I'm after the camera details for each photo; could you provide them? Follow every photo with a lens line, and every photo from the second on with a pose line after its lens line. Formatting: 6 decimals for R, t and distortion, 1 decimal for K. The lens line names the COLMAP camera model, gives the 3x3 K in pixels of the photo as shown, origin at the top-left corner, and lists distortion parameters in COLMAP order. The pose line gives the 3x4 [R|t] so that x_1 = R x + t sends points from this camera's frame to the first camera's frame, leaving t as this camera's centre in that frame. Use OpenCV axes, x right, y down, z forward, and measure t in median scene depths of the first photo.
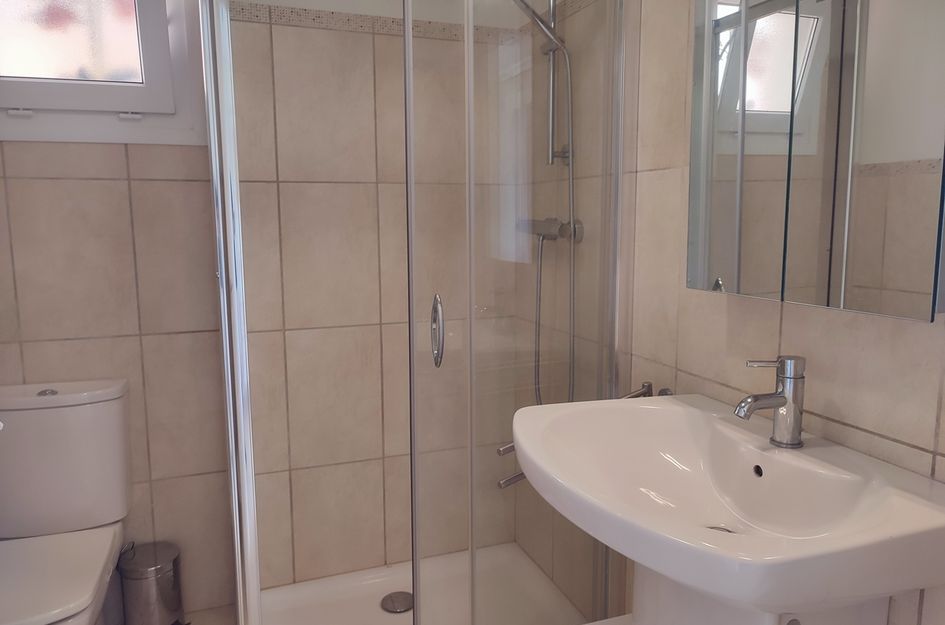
lens RADIAL K [[688.3, 0, 471.5], [0, 688.3, 308.1], [0, 0, 1]] dist [0.034203, -0.028395]
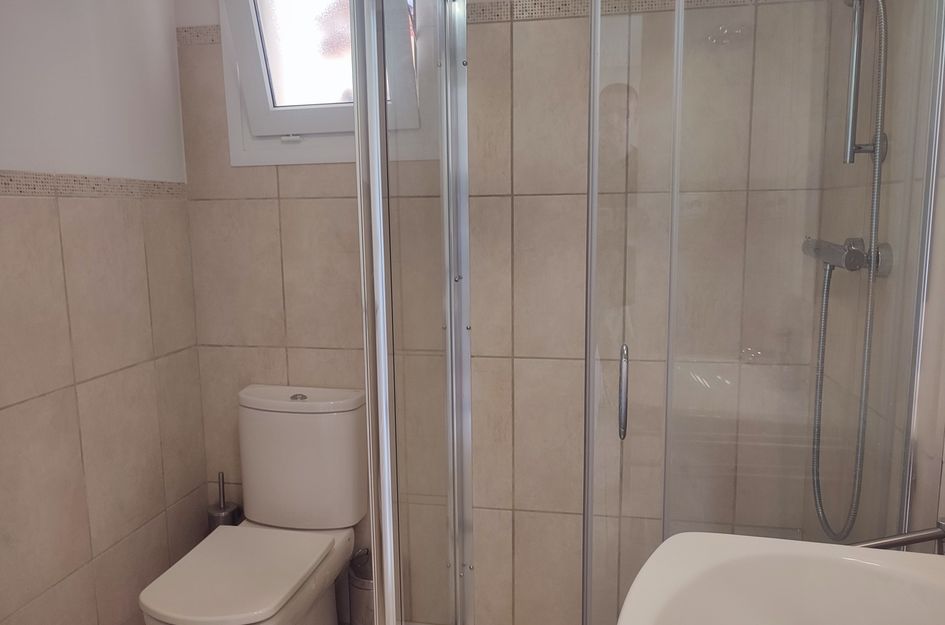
lens RADIAL K [[688.3, 0, 470.3], [0, 688.3, 314.8], [0, 0, 1]] dist [0.034203, -0.028395]
pose [[0.862445, 0.067021, -0.501694, 0.143363], [-0.062452, 0.997711, 0.025925, -0.048091], [0.502284, 0.008973, 0.864656, 0.196230]]
